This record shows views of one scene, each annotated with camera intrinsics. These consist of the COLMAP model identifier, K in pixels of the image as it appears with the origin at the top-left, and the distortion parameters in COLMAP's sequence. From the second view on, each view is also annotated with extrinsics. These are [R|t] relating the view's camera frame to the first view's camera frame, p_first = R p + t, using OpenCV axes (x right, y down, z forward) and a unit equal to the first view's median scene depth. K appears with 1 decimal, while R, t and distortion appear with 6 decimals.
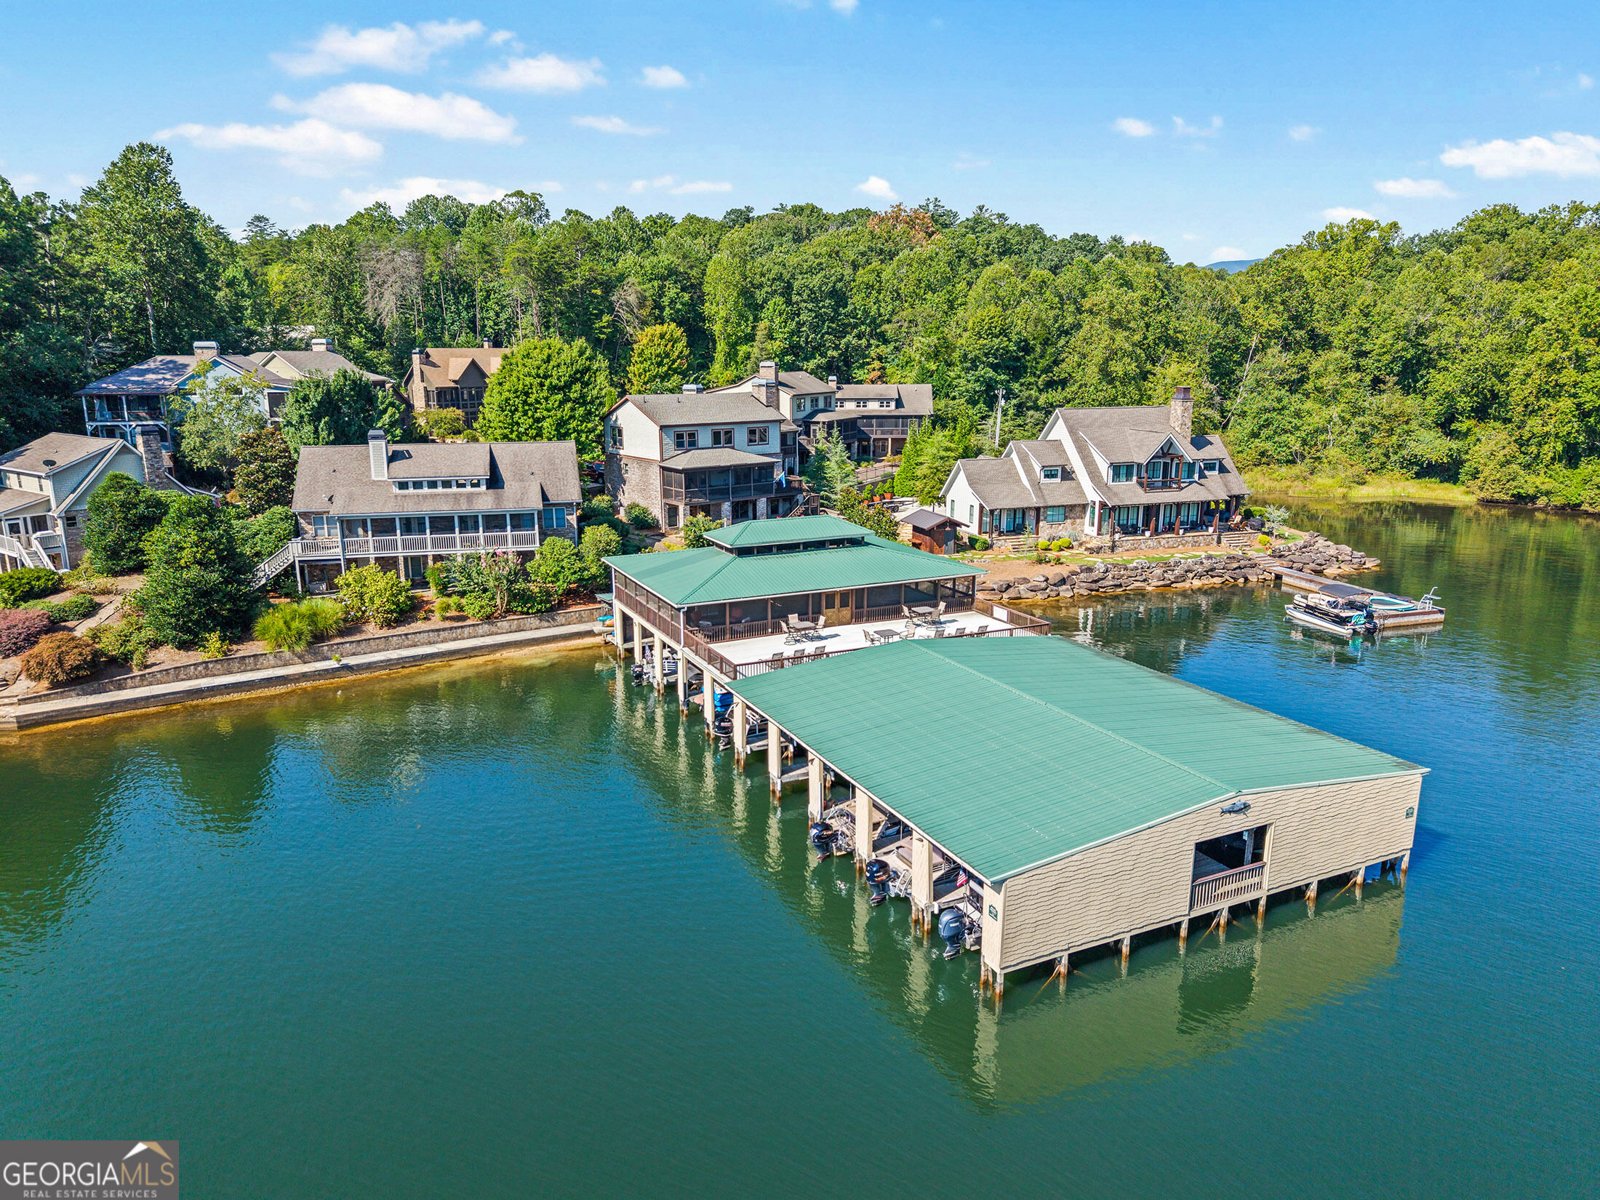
lens RADIAL K [[1053.1, 0, 800.0], [0, 1053.1, 600.0], [0, 0, 1]] dist [0.042082, -0.045904]
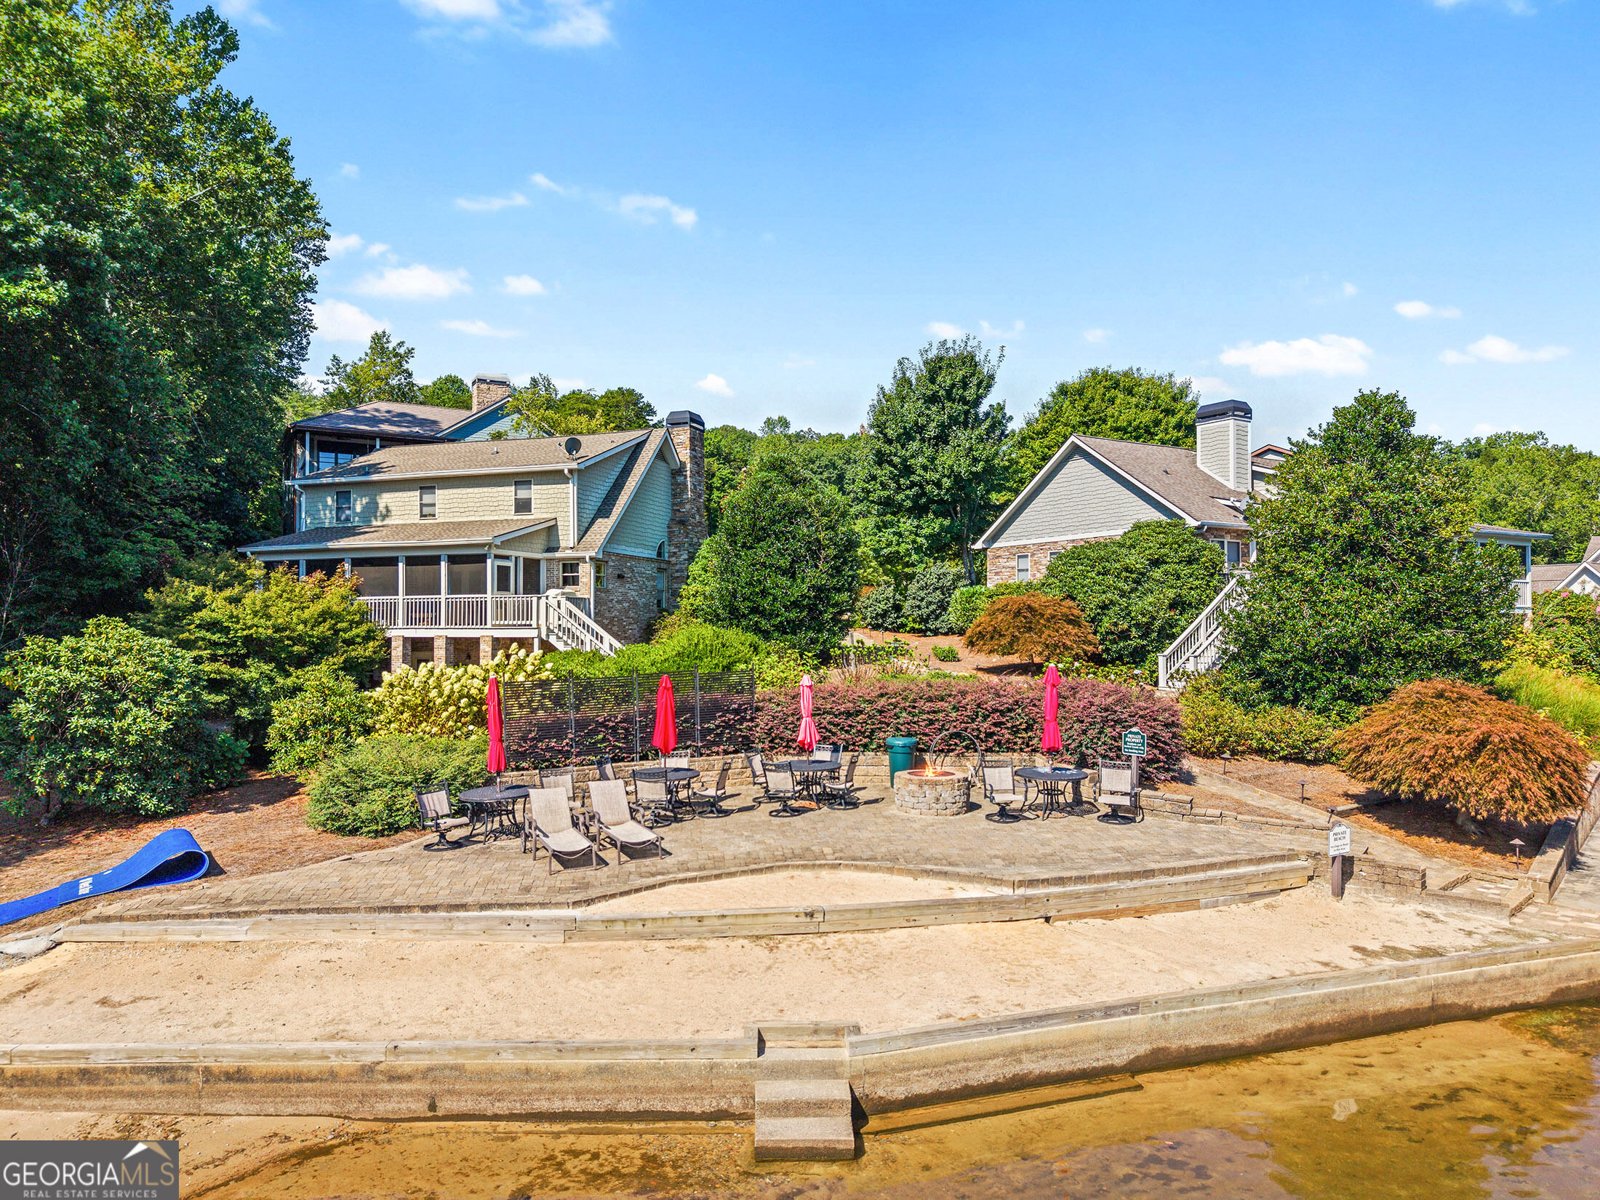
lens RADIAL K [[1063.8, 0, 800.0], [0, 1063.8, 600.0], [0, 0, 1]] dist [0.027731, -0.040510]
pose [[0.961379, 0.002529, 0.275217, -0.456169], [0.069092, 0.965719, -0.250226, 0.035834], [-0.266415, 0.259578, 0.928247, 0.345100]]
